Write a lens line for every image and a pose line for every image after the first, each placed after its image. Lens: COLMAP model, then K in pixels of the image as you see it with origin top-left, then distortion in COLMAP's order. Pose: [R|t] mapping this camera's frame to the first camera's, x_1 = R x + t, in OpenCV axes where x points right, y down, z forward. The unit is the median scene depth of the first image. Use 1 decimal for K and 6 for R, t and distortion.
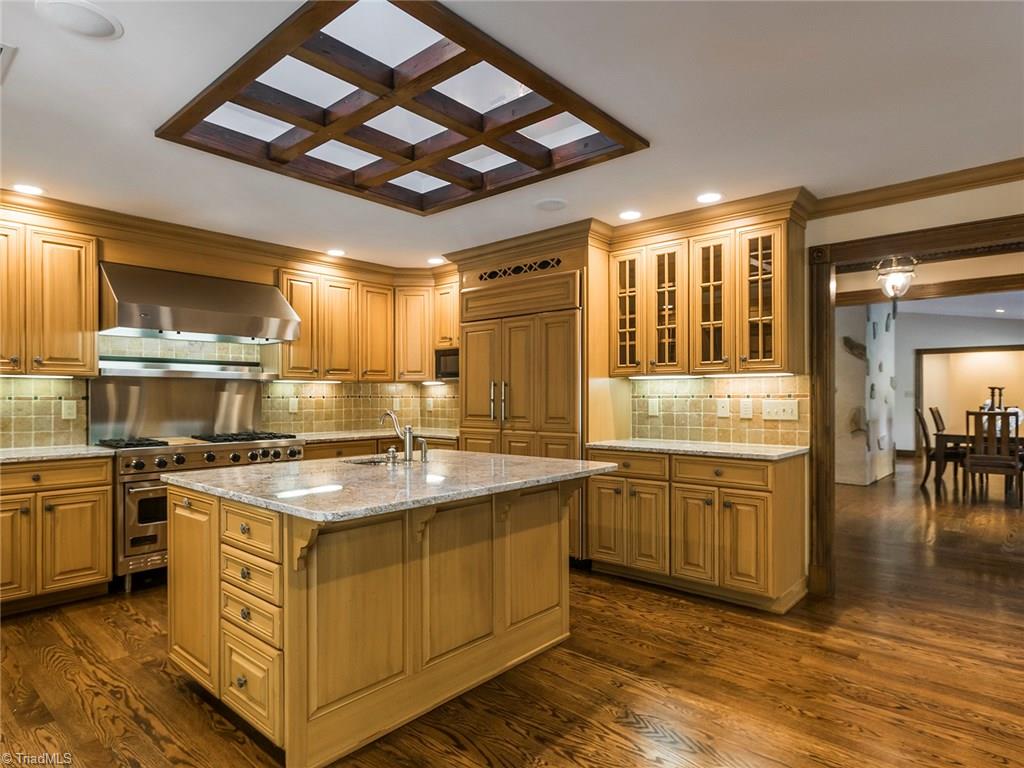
lens RADIAL K [[586.9, 0, 510.9], [0, 586.9, 389.1], [0, 0, 1]] dist [-0.008369, -0.001120]
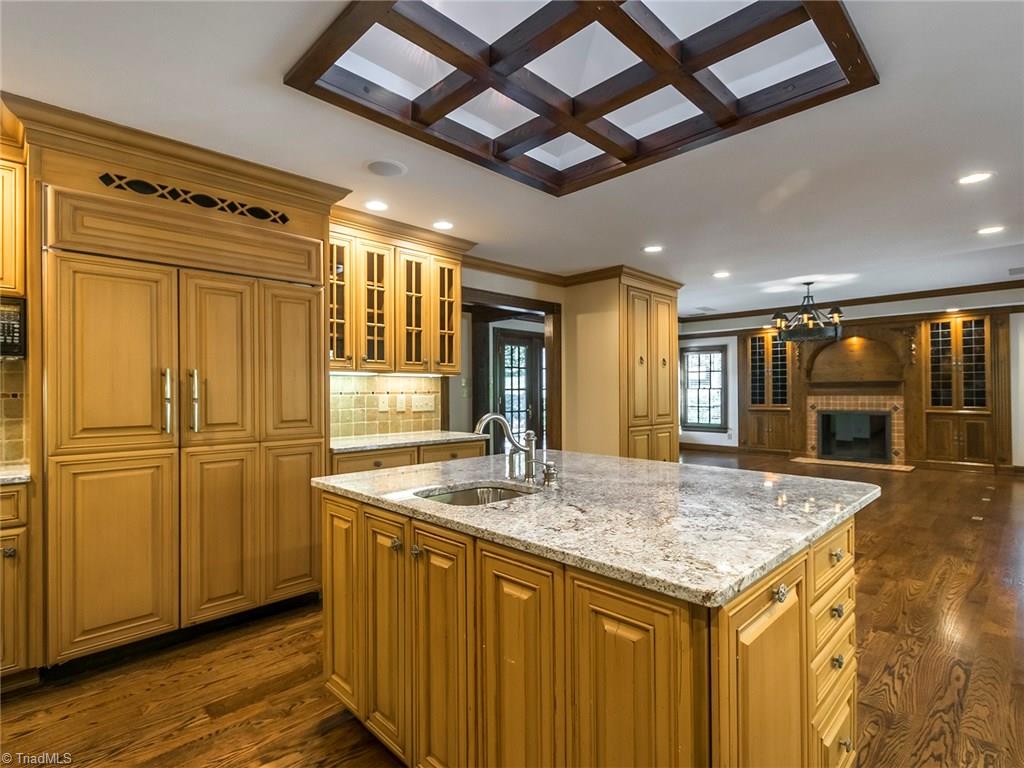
lens RADIAL K [[510.5, 0, 512.0], [0, 510.5, 388.7], [0, 0, 1]] dist [0.005012, -0.000003]
pose [[0.070208, 0.001797, 0.997531, -0.603835], [-0.015622, 0.999878, -0.000701, 0.001692], [-0.997410, -0.015534, 0.070228, 0.696191]]
